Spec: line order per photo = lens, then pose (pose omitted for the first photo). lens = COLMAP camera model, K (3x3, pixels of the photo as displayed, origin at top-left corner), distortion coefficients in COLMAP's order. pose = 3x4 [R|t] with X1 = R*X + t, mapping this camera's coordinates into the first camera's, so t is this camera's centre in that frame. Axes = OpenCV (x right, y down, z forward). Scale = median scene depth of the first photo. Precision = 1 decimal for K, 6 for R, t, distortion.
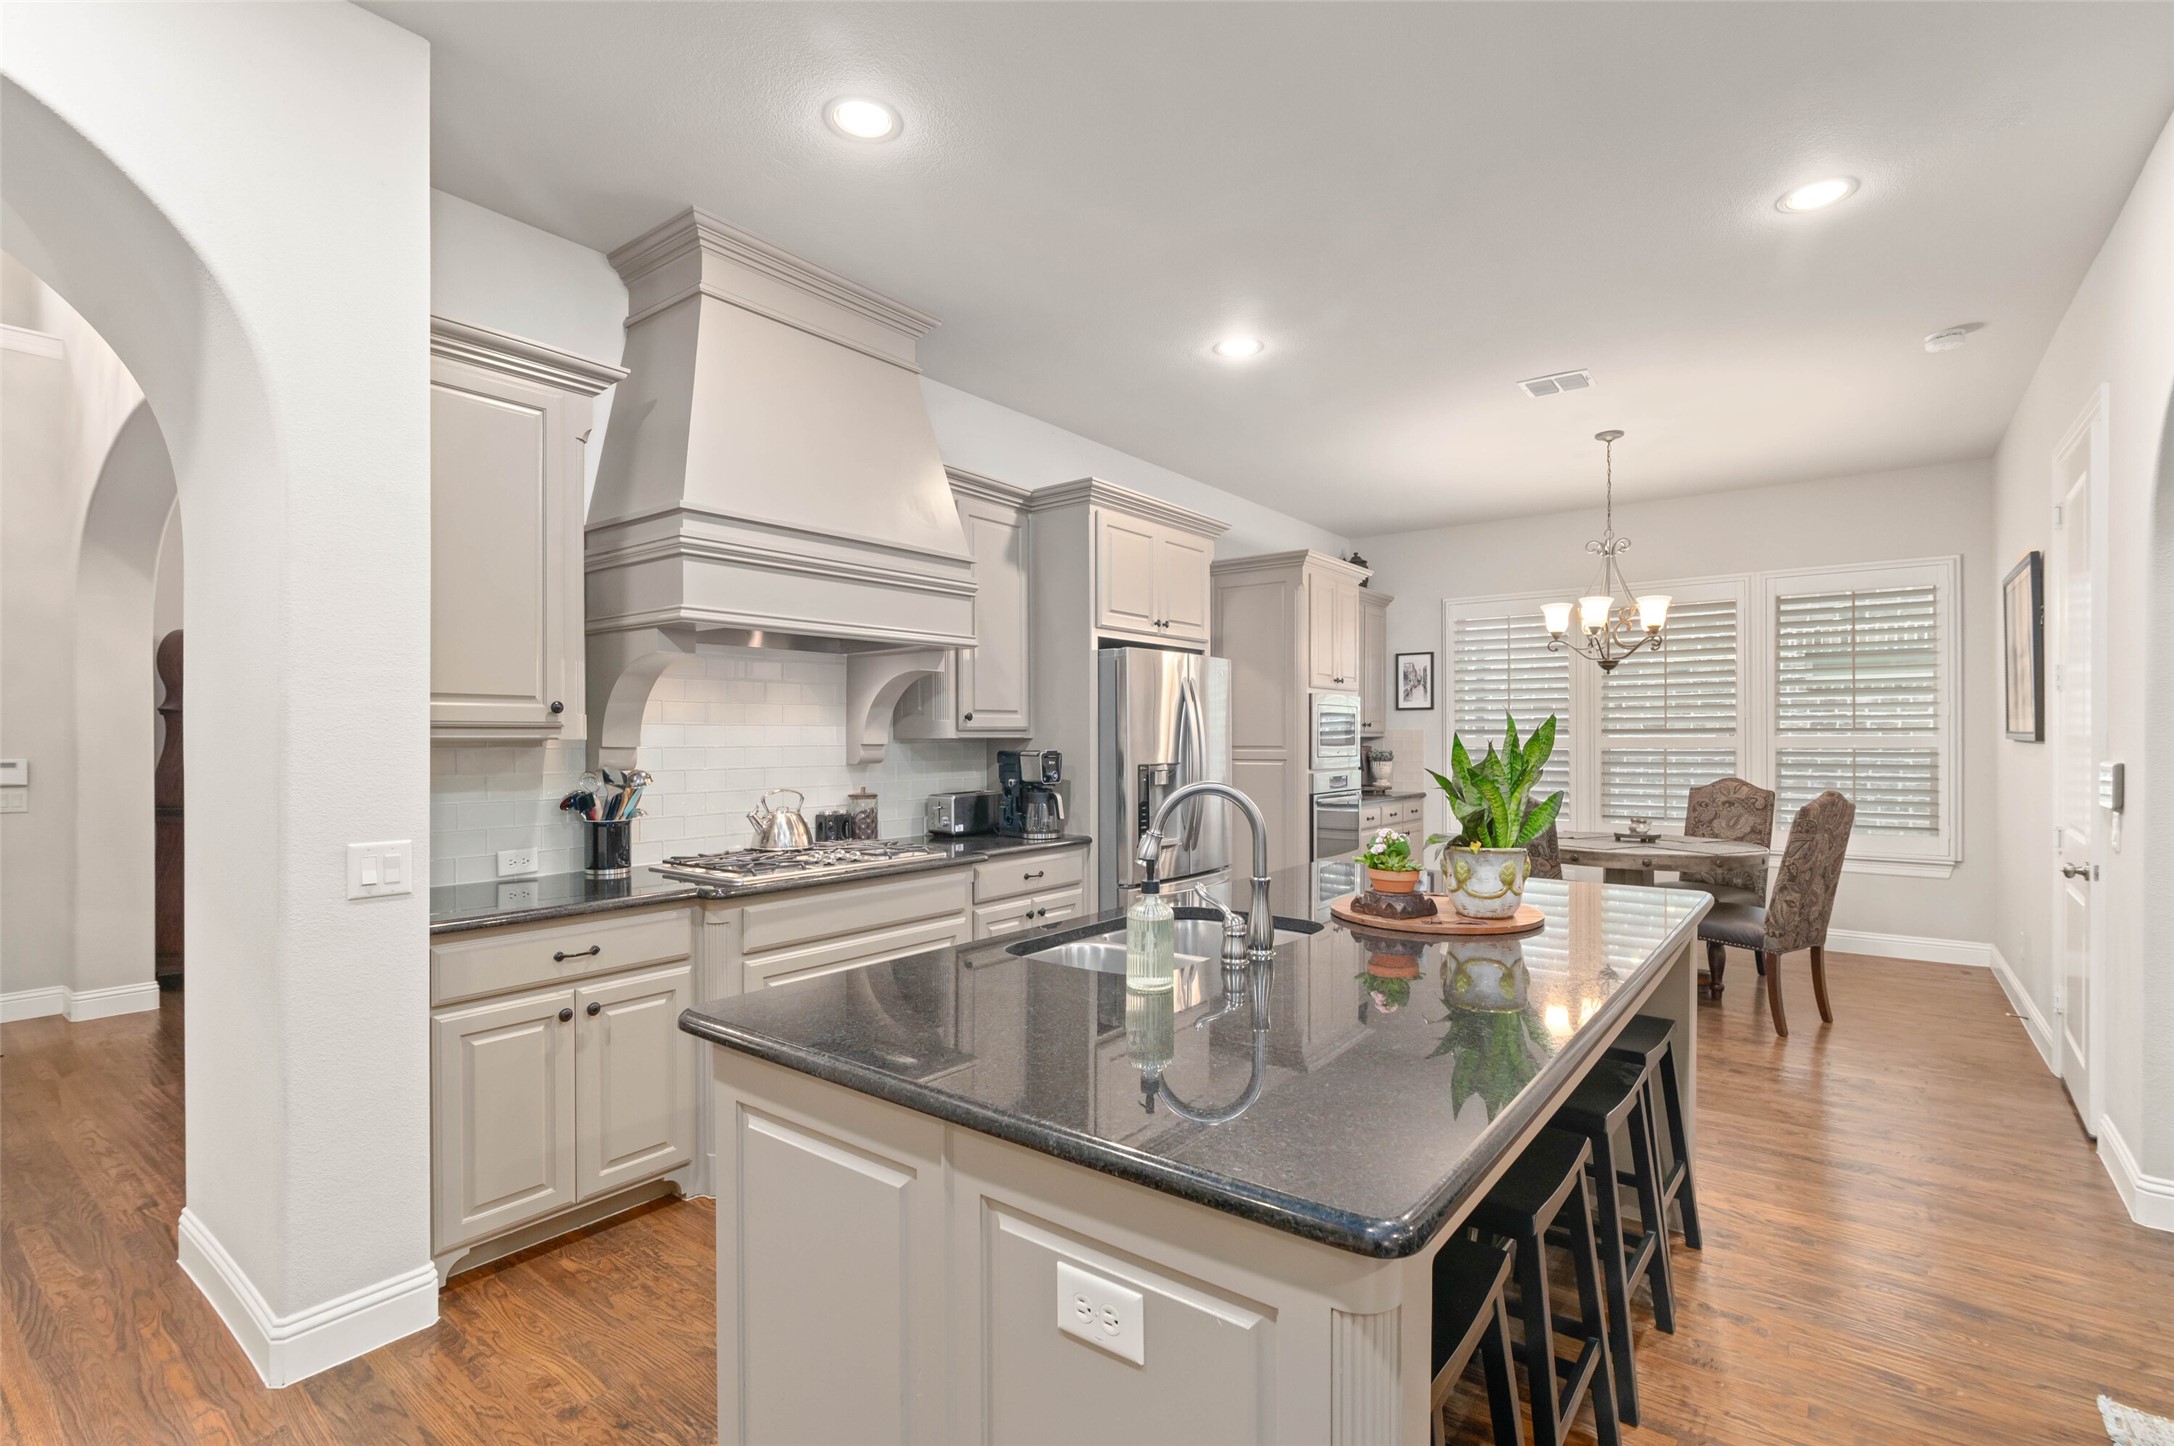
lens RADIAL K [[1002.2, 0, 1083.1], [0, 1002.2, 742.8], [0, 0, 1]] dist [-0.009117, 0.000602]
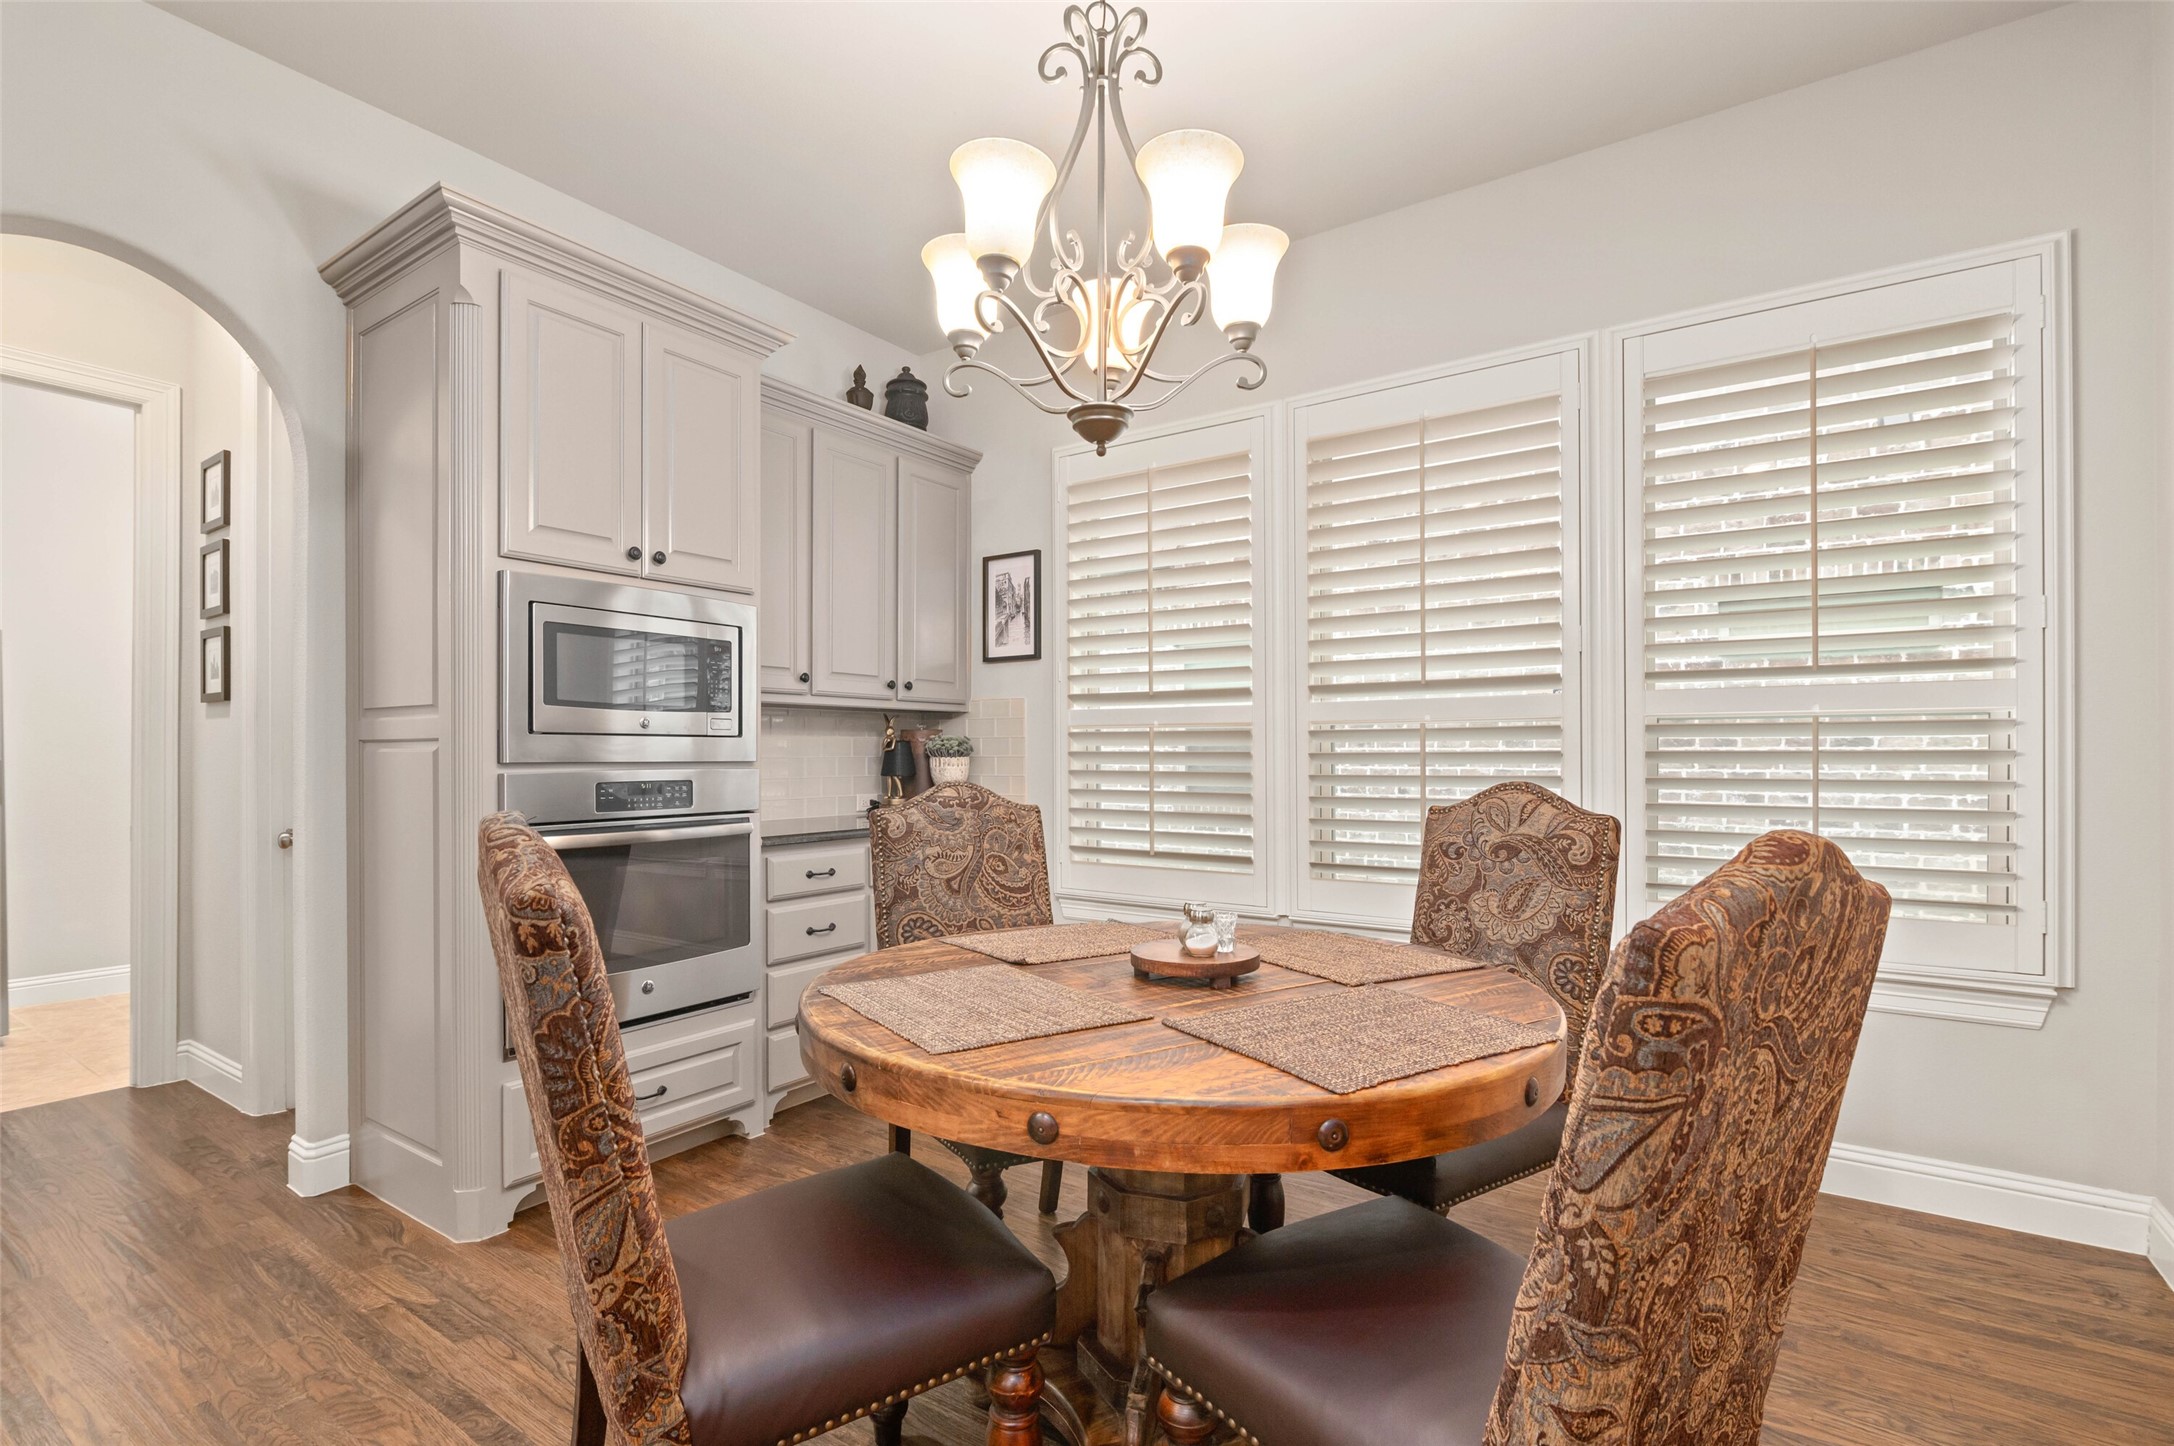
lens RADIAL K [[1002.2, 0, 1107.7], [0, 1002.2, 755.4], [0, 0, 1]] dist [-0.009117, 0.000602]
pose [[0.997524, 0.001305, 0.070319, 0.419123], [-0.001011, 0.999991, -0.004215, 0.024023], [-0.070323, 0.004133, 0.997516, 0.565763]]
